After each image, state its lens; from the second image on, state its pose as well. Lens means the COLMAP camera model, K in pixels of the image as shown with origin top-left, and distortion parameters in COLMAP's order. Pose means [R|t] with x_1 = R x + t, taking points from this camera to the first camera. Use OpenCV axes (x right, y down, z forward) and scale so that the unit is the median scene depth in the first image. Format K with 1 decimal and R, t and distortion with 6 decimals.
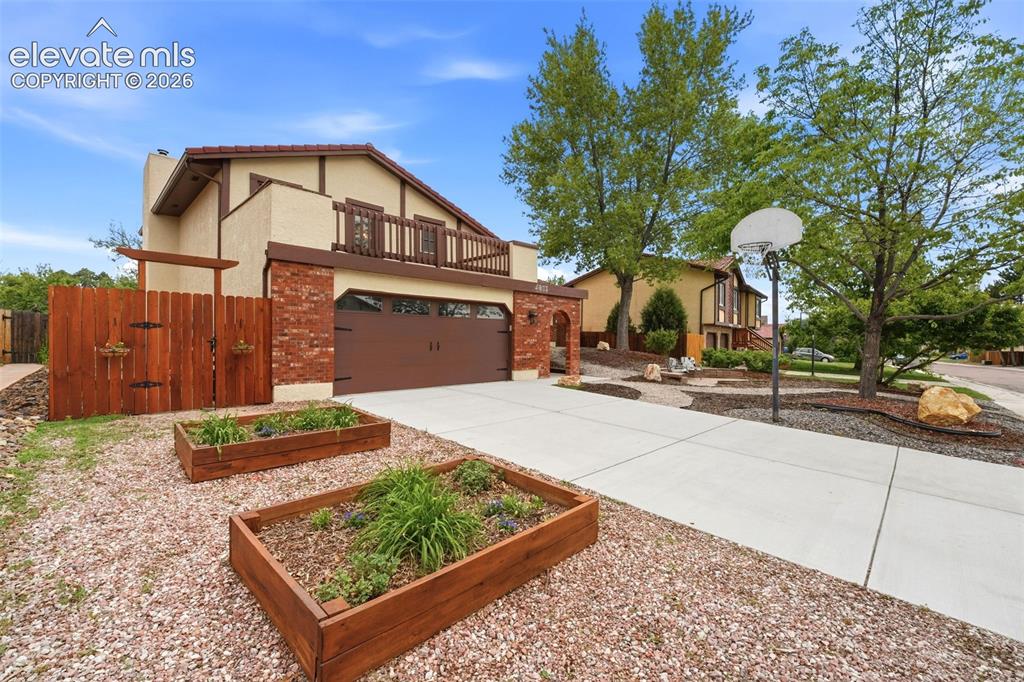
lens RADIAL K [[426.3, 0, 505.4], [0, 426.3, 344.2], [0, 0, 1]] dist [-0.008111, -0.003660]
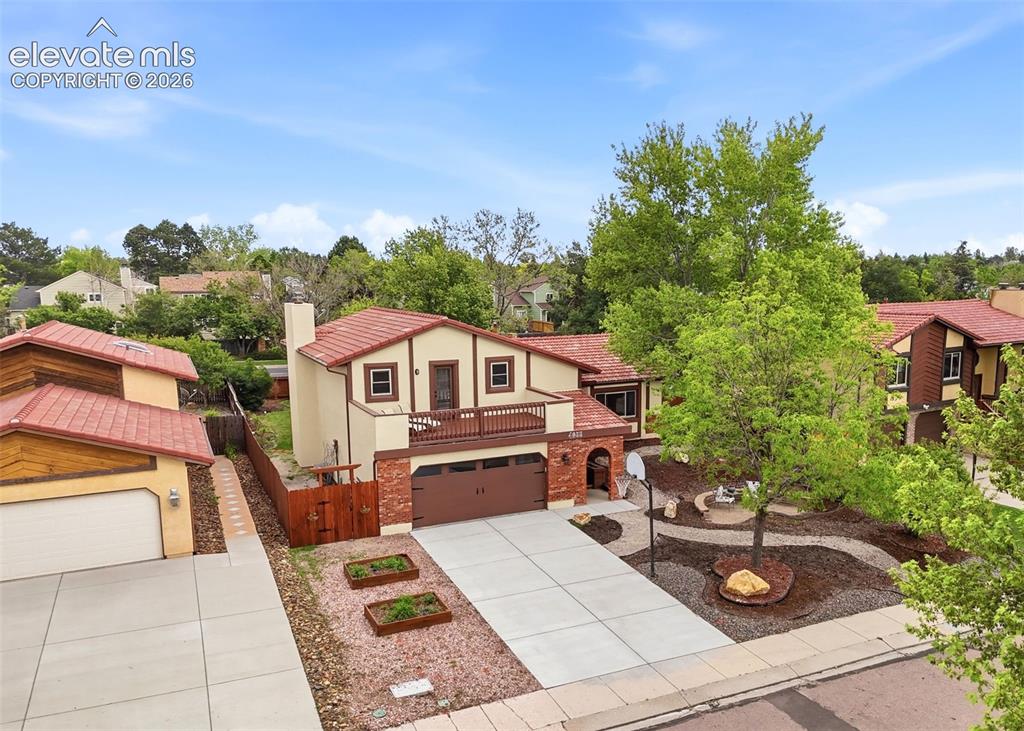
lens RADIAL K [[793.9, 0, 520.6], [0, 793.9, 368.0], [0, 0, 1]] dist [0.066629, -0.002184]
pose [[0.937207, 0.017382, -0.348340, 1.101511], [0.020289, 0.994349, 0.104204, -0.848841], [0.348183, -0.104728, 0.931558, -1.751953]]
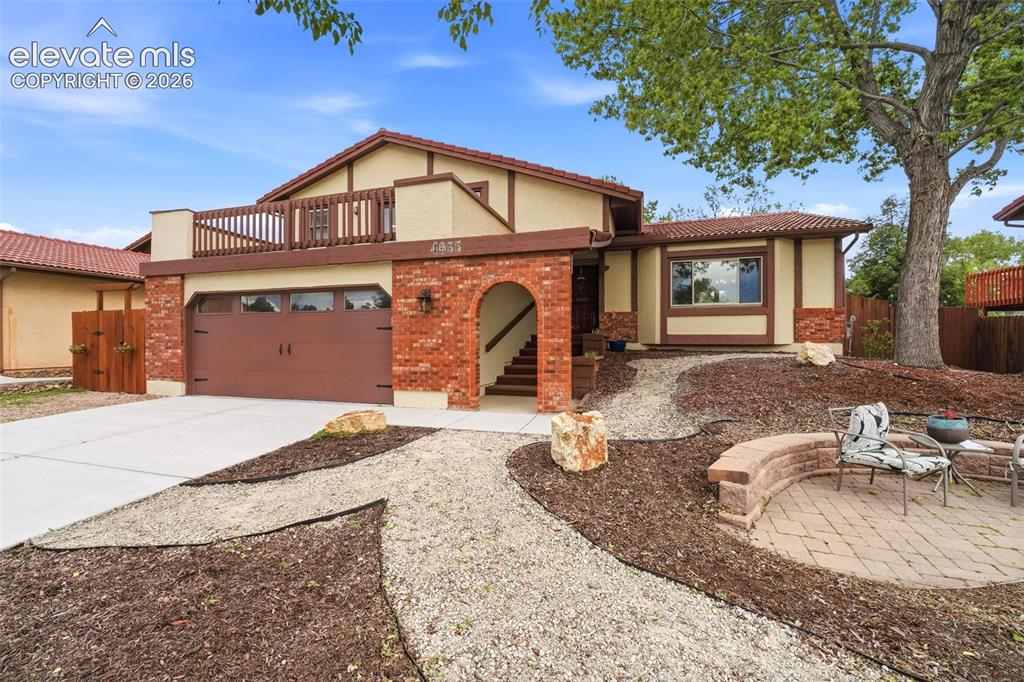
lens RADIAL K [[426.3, 0, 509.1], [0, 426.3, 339.8], [0, 0, 1]] dist [-0.008111, -0.003660]
pose [[0.477937, -0.010097, -0.878336, 0.925587], [-0.002996, 0.999909, -0.013125, -0.004759], [0.878389, 0.008904, 0.477864, 1.218649]]
